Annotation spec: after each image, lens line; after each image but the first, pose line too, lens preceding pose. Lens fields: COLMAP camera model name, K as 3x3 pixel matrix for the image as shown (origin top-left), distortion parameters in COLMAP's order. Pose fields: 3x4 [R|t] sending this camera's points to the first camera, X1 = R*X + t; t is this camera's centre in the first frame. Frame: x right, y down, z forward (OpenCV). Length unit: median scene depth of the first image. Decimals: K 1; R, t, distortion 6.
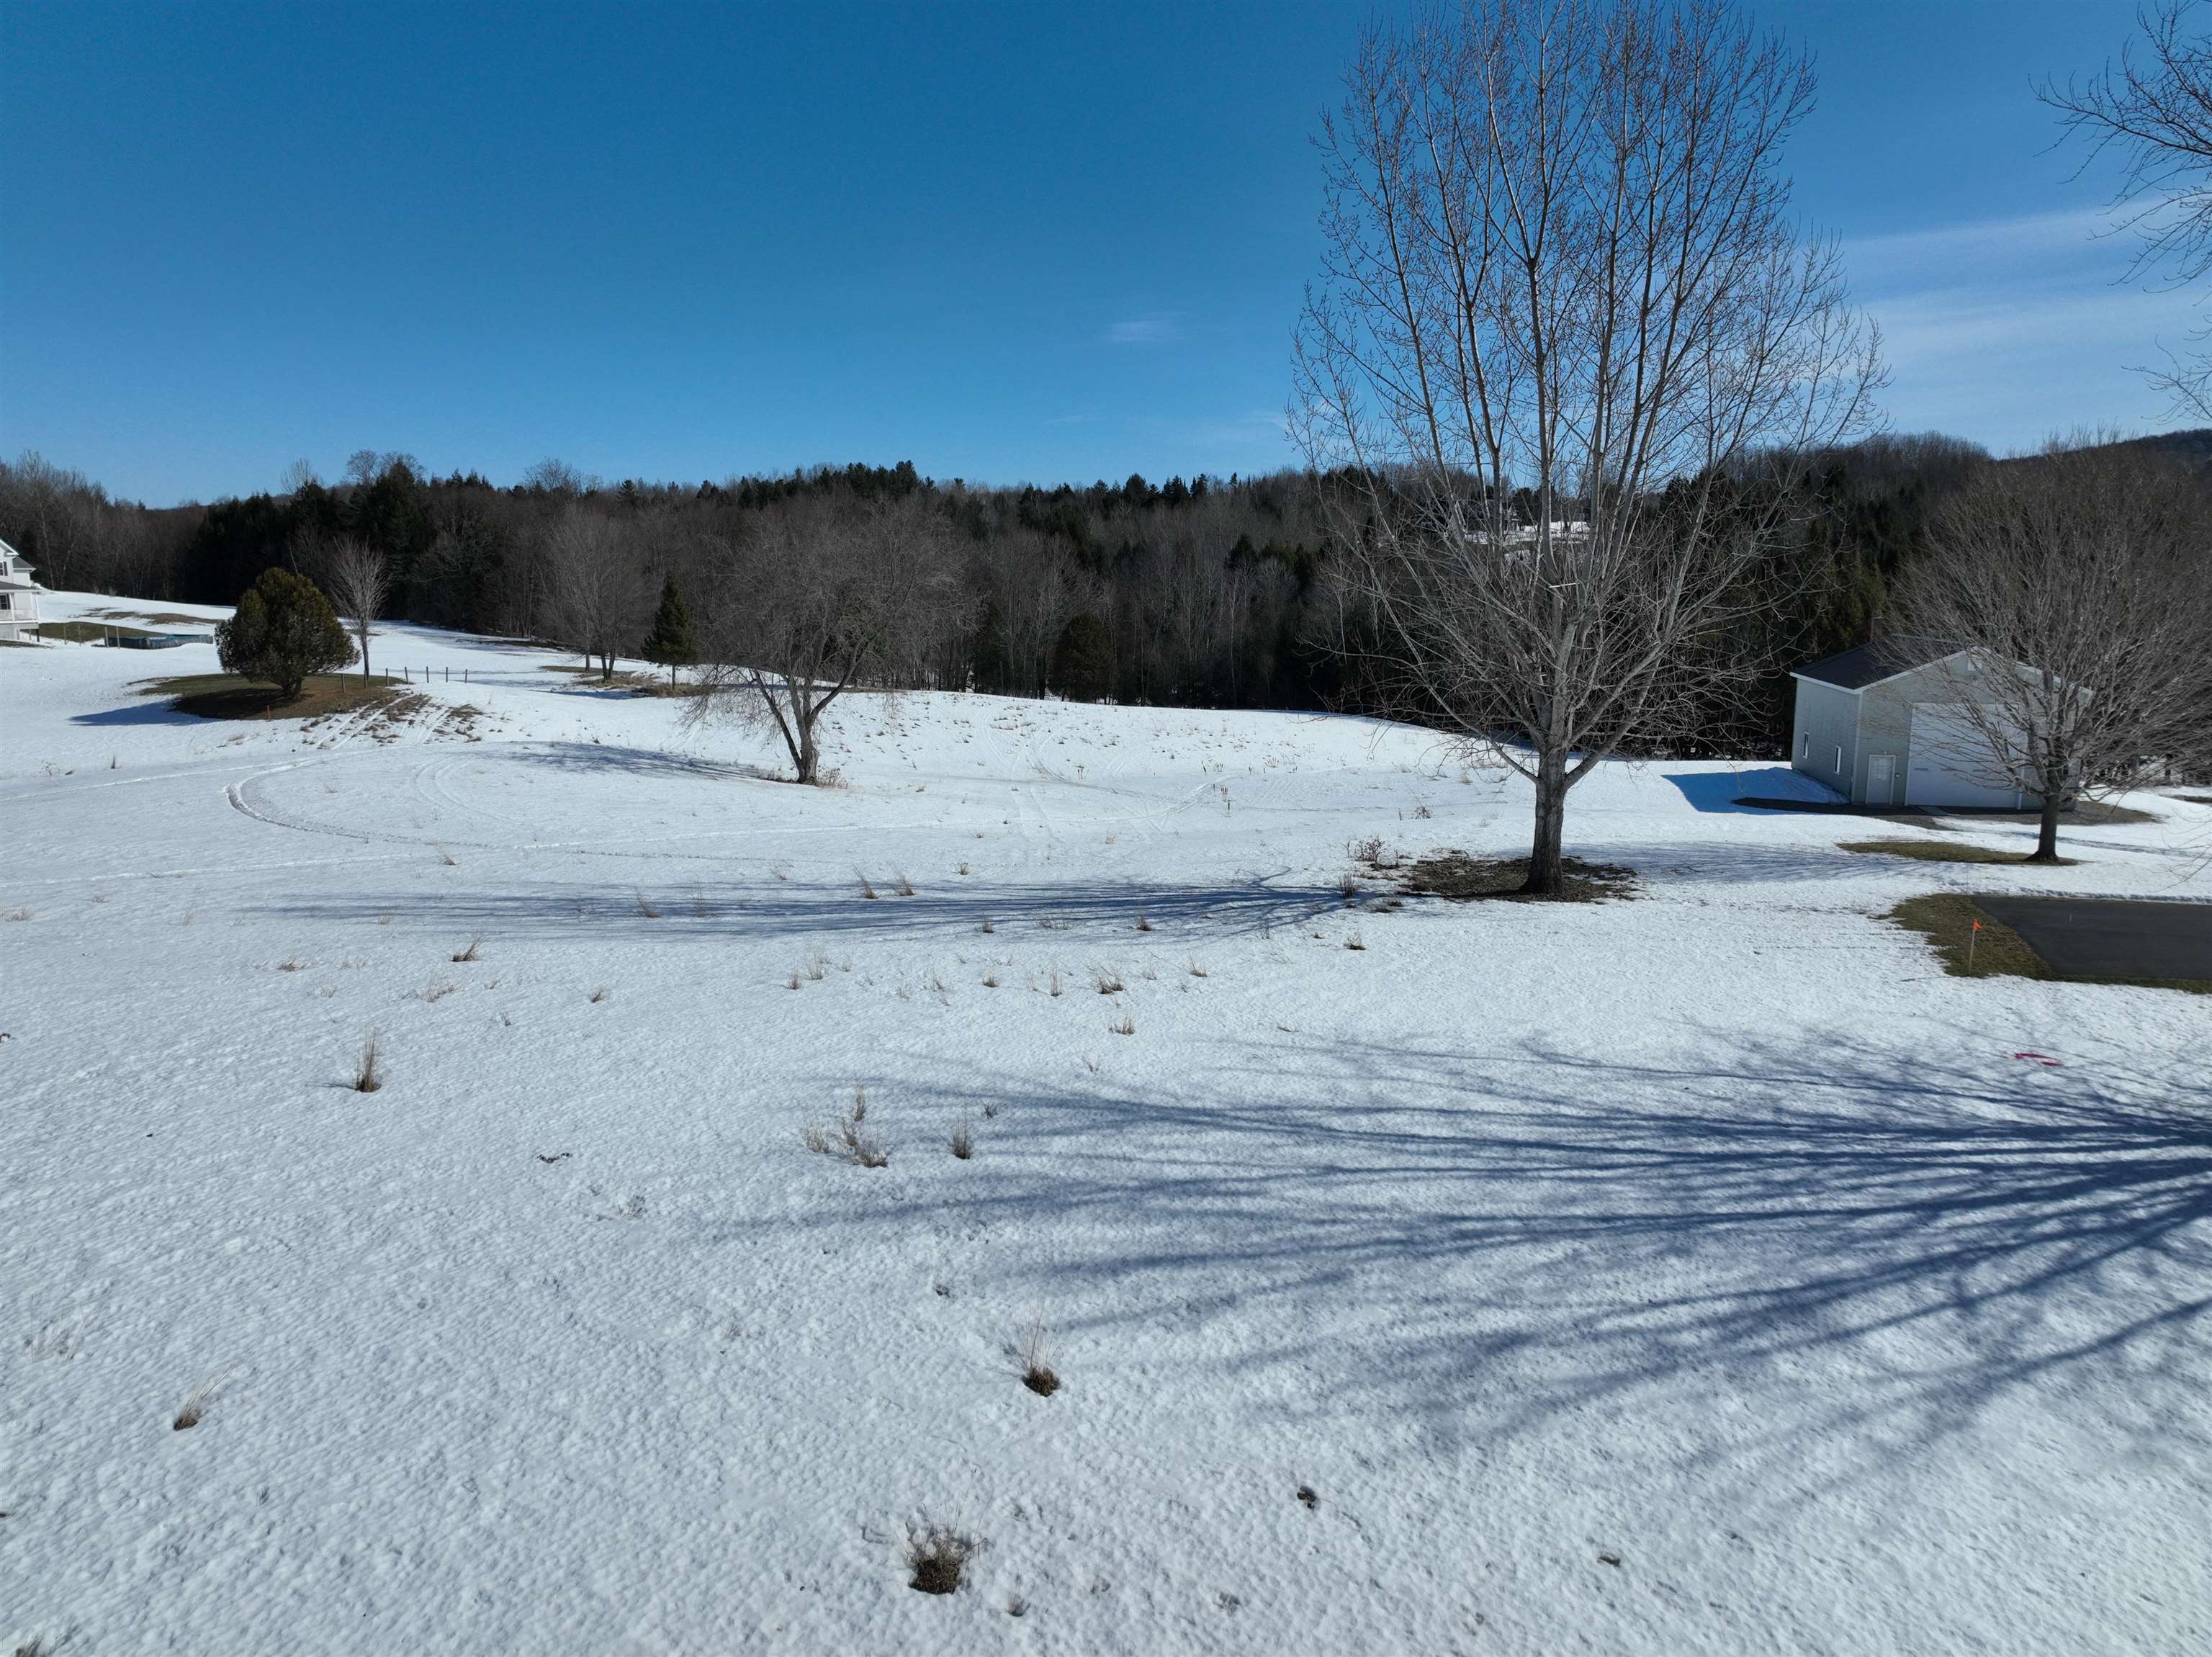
lens RADIAL K [[1553.0, 0, 1105.9], [0, 1553.0, 826.9], [0, 0, 1]] dist [0.000054, 0.012313]
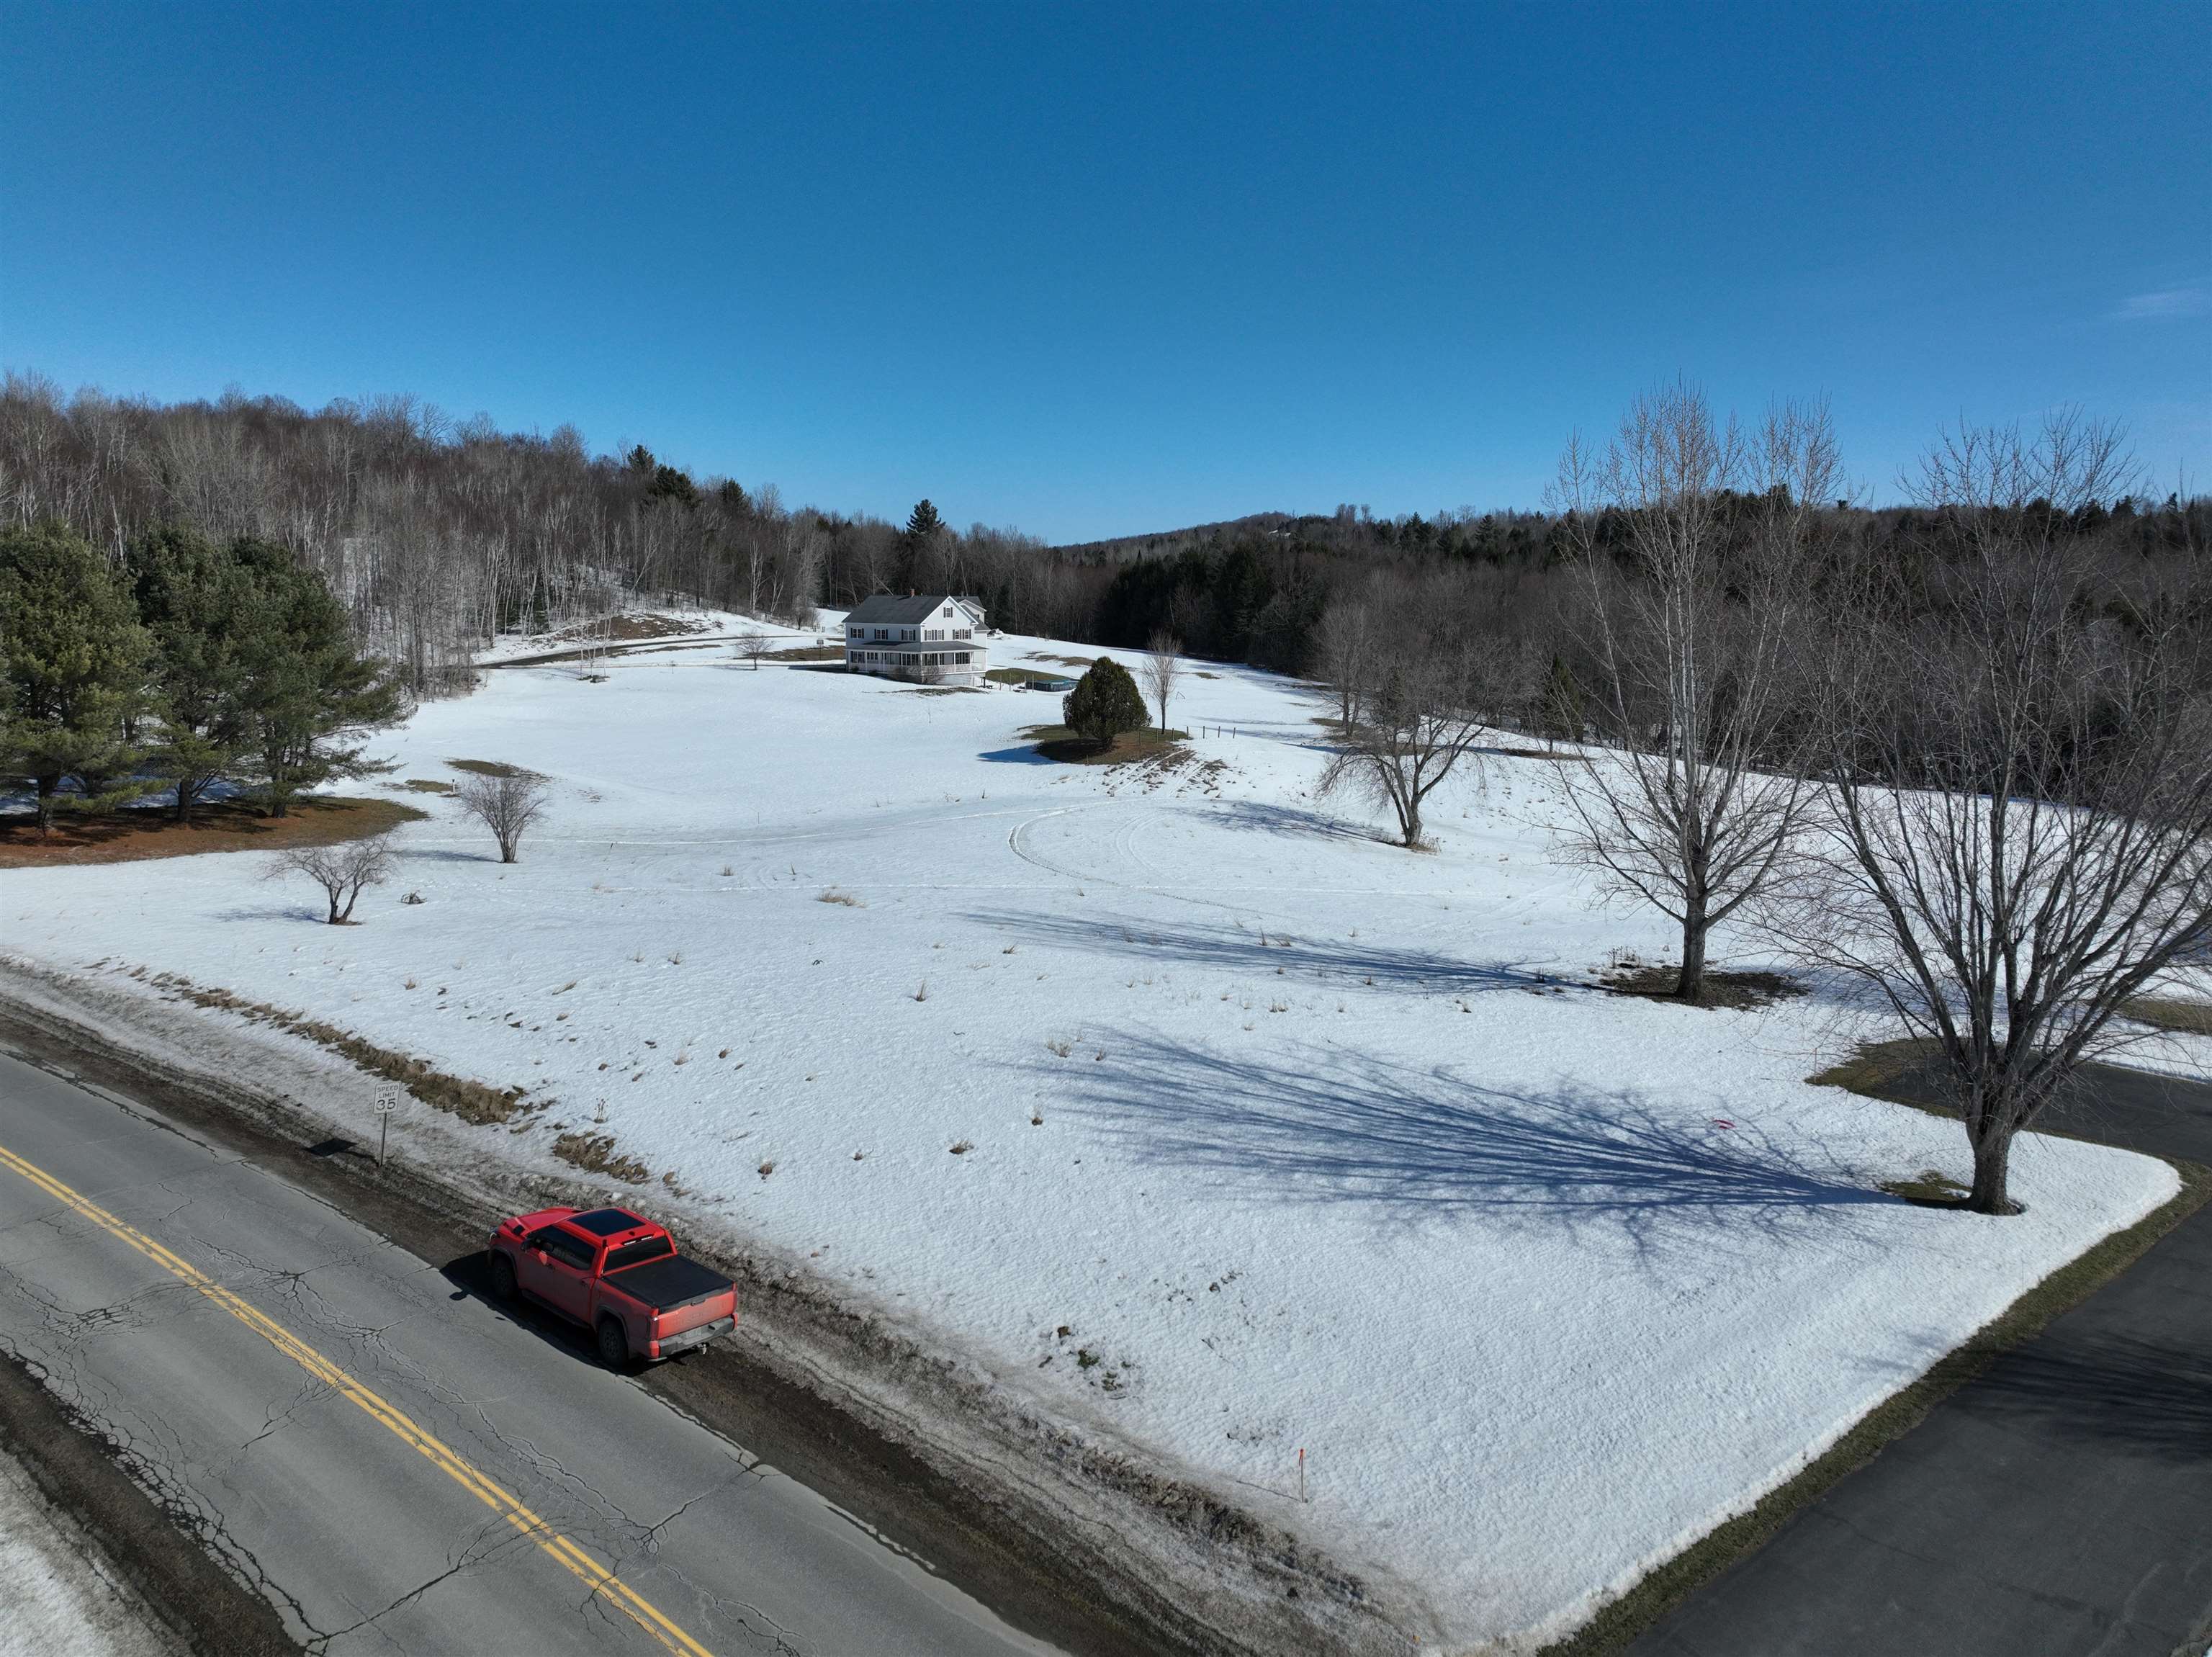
lens RADIAL K [[1553.0, 0, 1102.9], [0, 1553.0, 830.1], [0, 0, 1]] dist [0.000054, 0.012313]
pose [[0.850588, 0.082005, -0.519399, 0.200516], [-0.085053, 0.996214, 0.018000, -0.033345], [0.518908, 0.028866, 0.854342, -0.190043]]
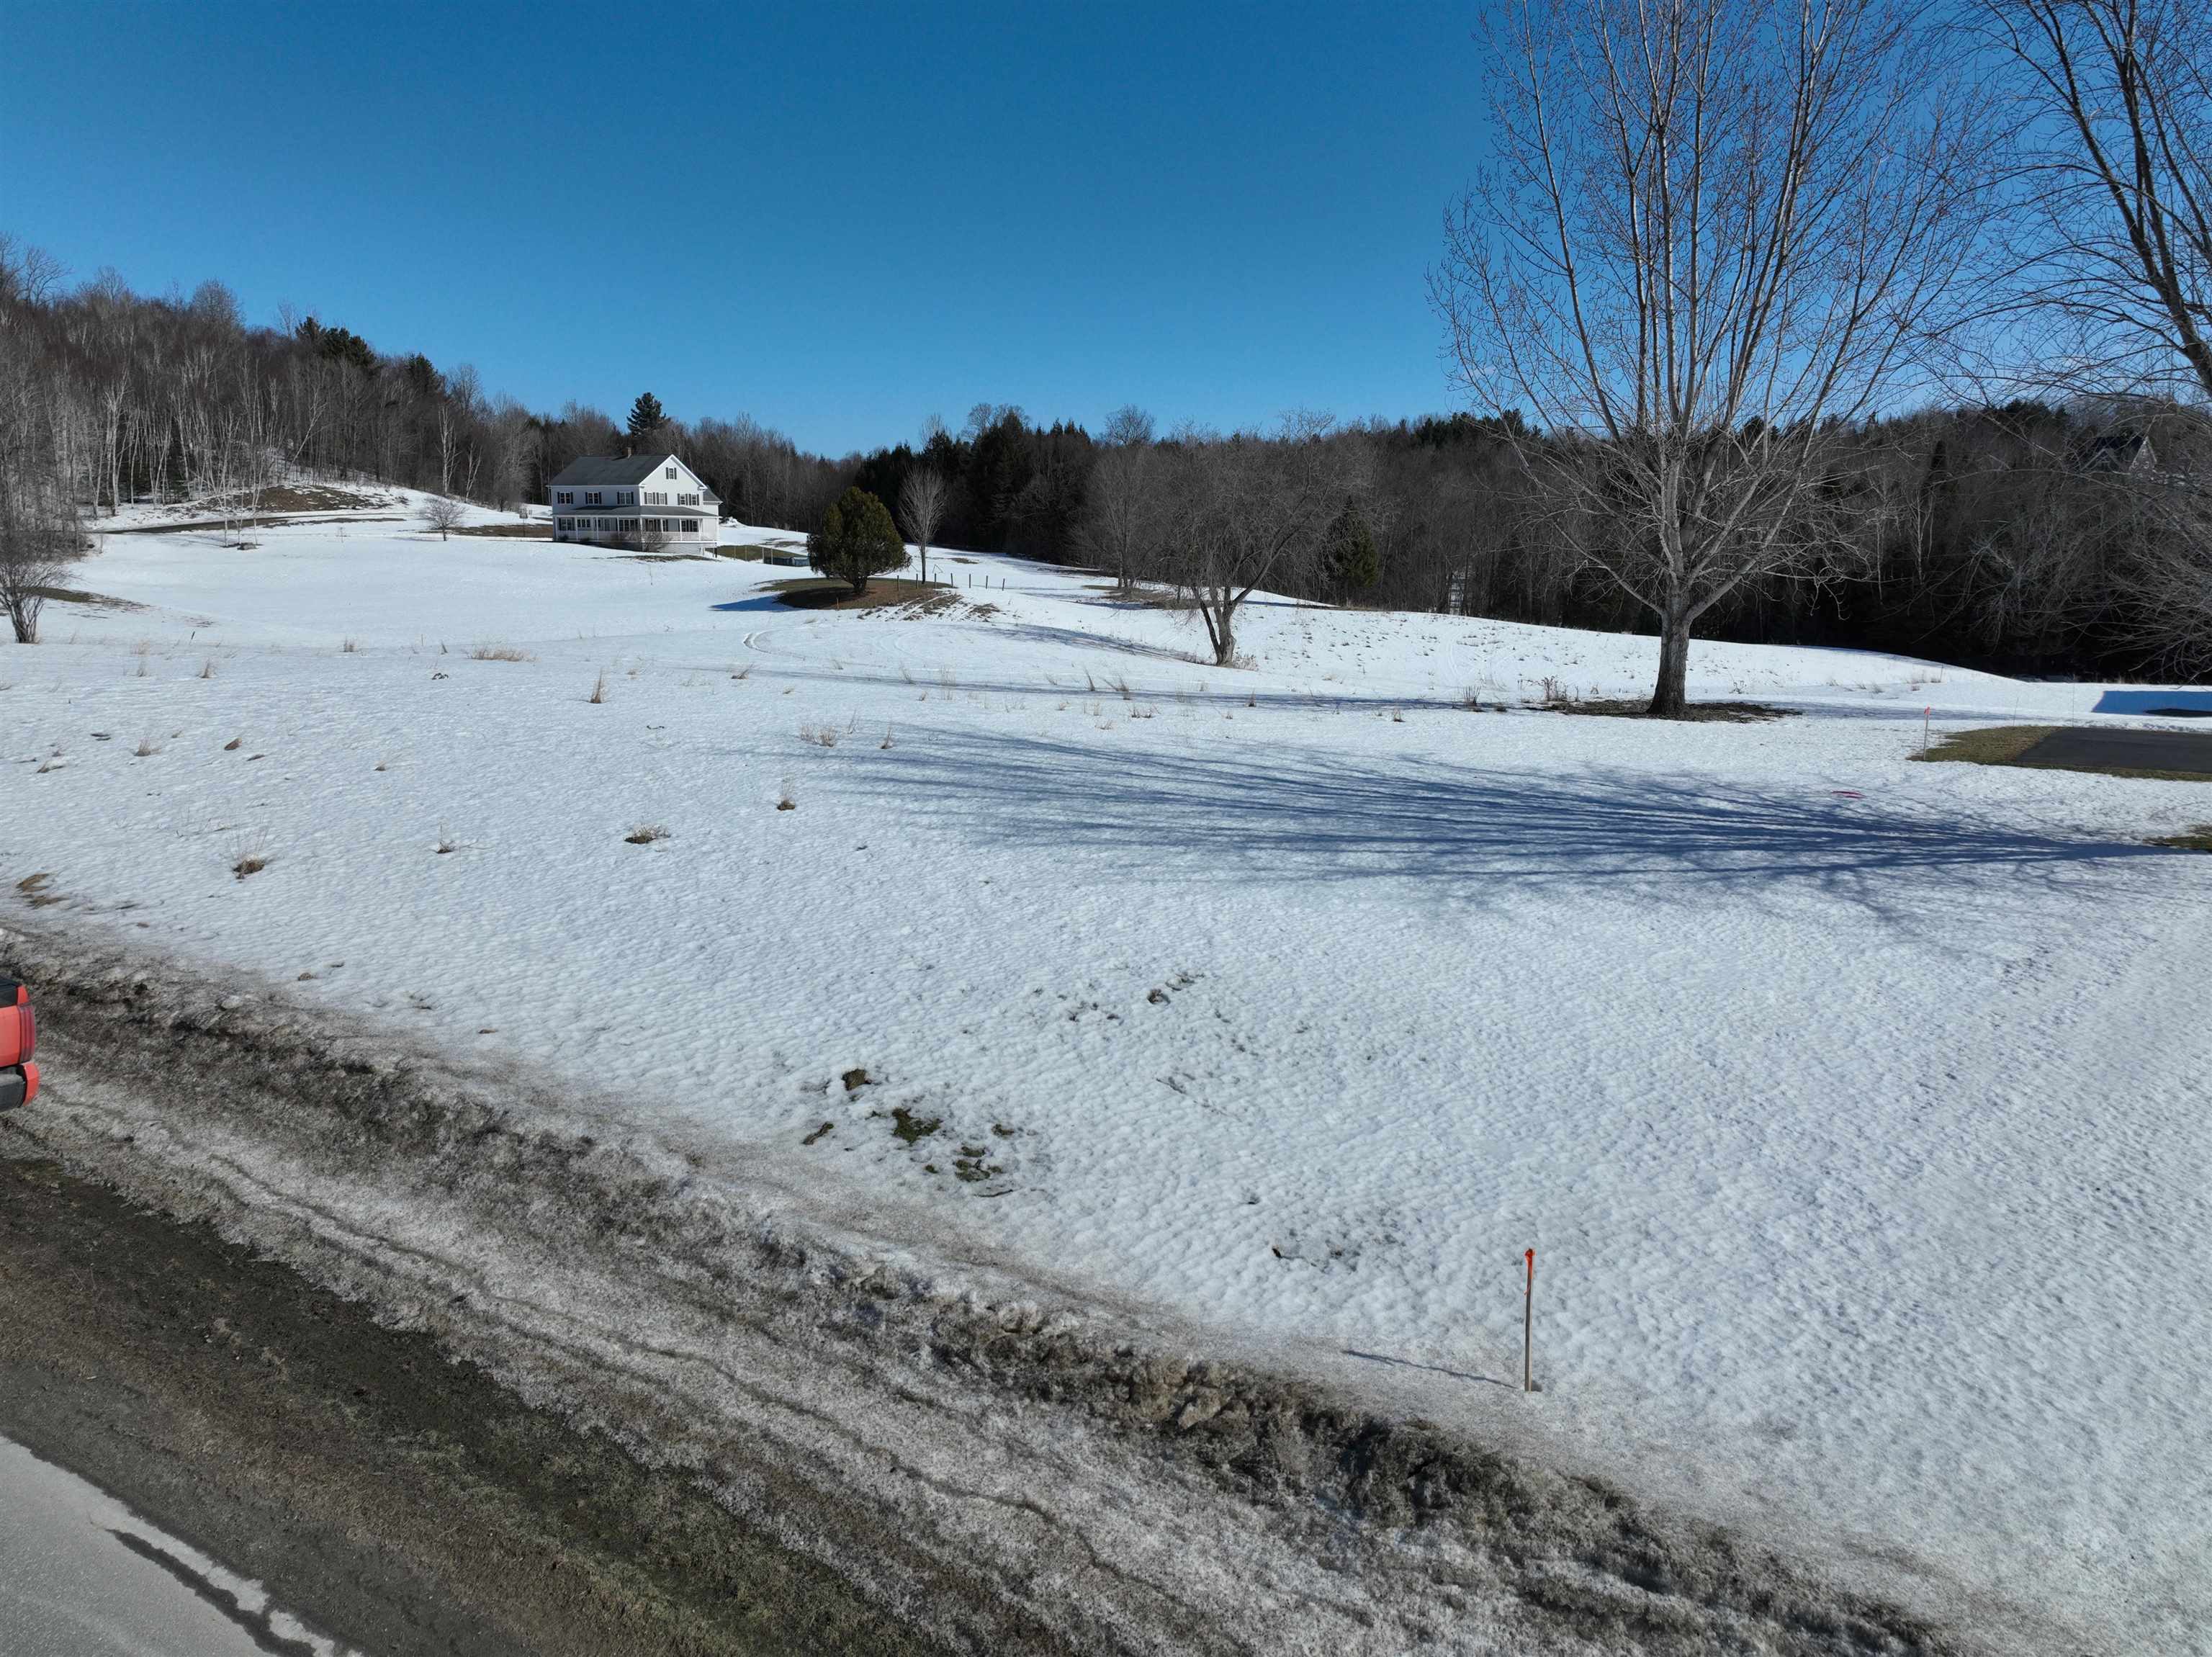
lens RADIAL K [[1553.0, 0, 1103.9], [0, 1553.0, 829.9], [0, 0, 1]] dist [0.000054, 0.012313]
pose [[0.924626, 0.076852, -0.373042, 0.118544], [-0.066392, 0.996958, 0.040827, 0.037661], [0.375045, -0.012983, 0.926916, -0.057663]]
